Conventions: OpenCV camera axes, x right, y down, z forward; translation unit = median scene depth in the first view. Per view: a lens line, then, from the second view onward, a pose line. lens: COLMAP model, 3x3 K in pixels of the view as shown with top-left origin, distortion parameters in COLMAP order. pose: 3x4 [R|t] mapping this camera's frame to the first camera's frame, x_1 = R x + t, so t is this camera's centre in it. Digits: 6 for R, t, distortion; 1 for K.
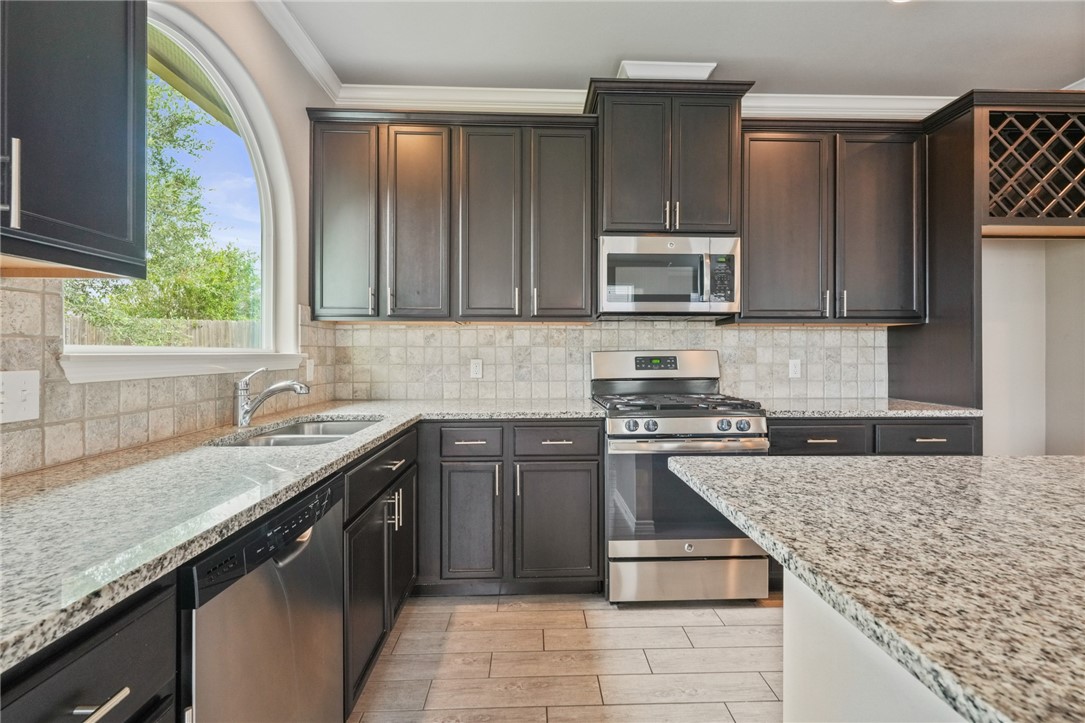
lens RADIAL K [[480.7, 0, 547.8], [0, 480.7, 356.3], [0, 0, 1]] dist [0.002827, 0.000344]
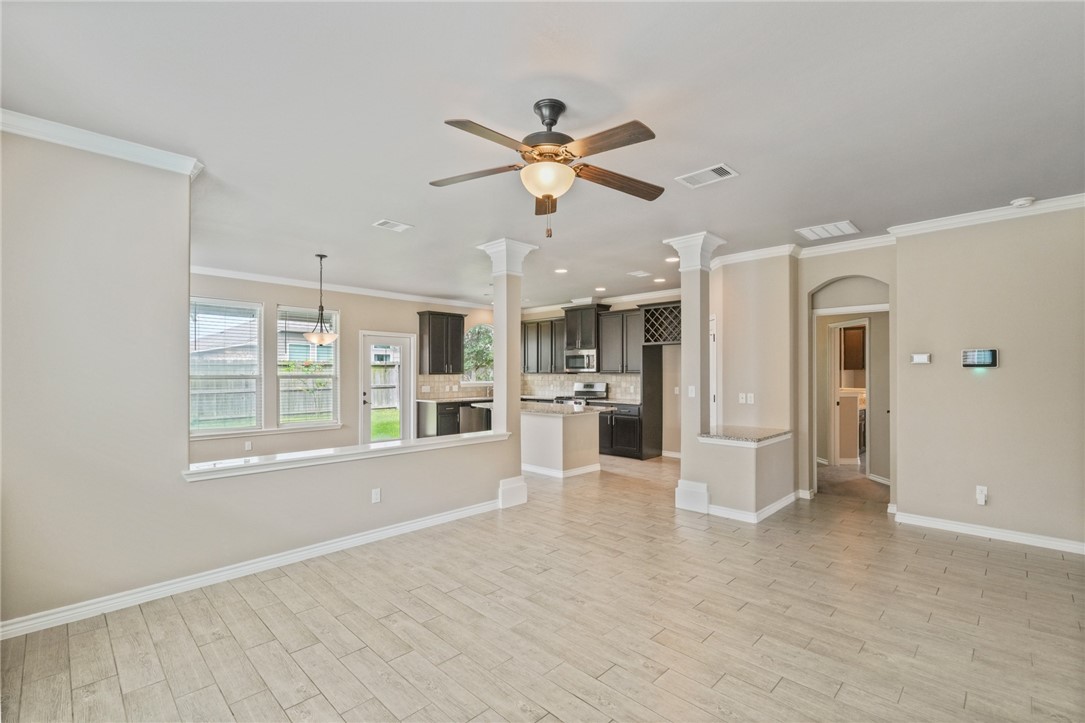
lens RADIAL K [[480.7, 0, 544.1], [0, 480.7, 368.9], [0, 0, 1]] dist [0.002827, 0.000344]
pose [[0.684539, -0.004827, -0.728961, 2.571123], [-0.003574, 0.999944, -0.009977, -0.074827], [0.728968, 0.009435, 0.684483, -1.532962]]
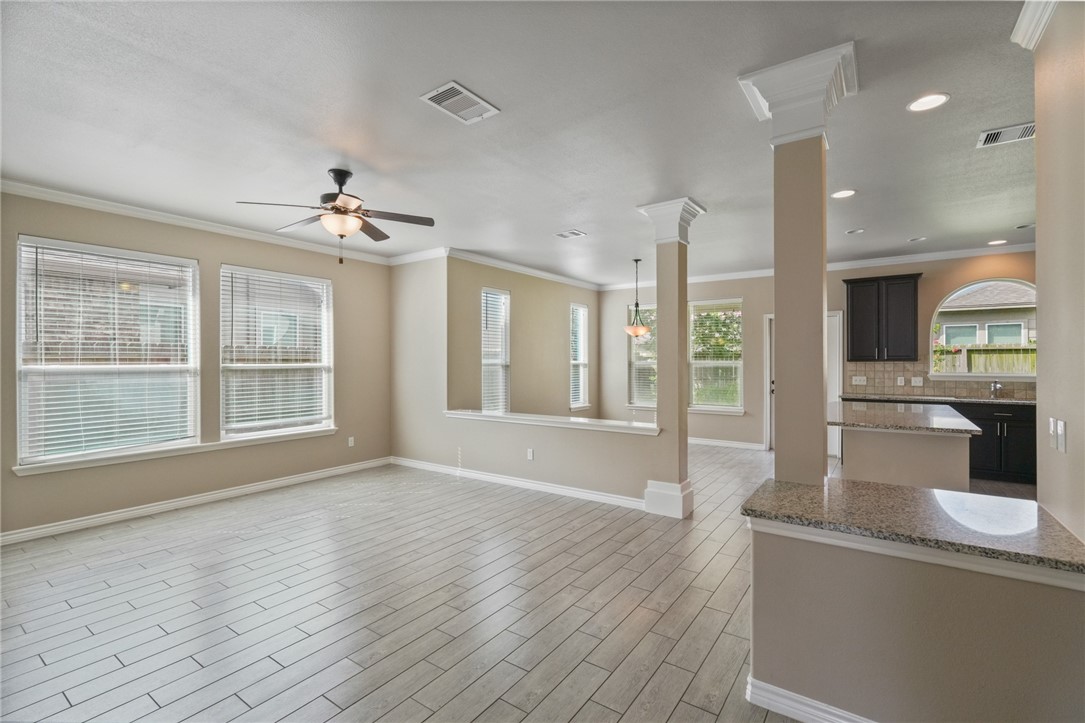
lens RADIAL K [[480.7, 0, 543.3], [0, 480.7, 361.6], [0, 0, 1]] dist [0.002827, 0.000344]
pose [[-0.612012, 0.001432, -0.790847, 2.618899], [0.000718, 0.999999, 0.001255, -0.070355], [0.790848, 0.000201, -0.612013, 0.418034]]
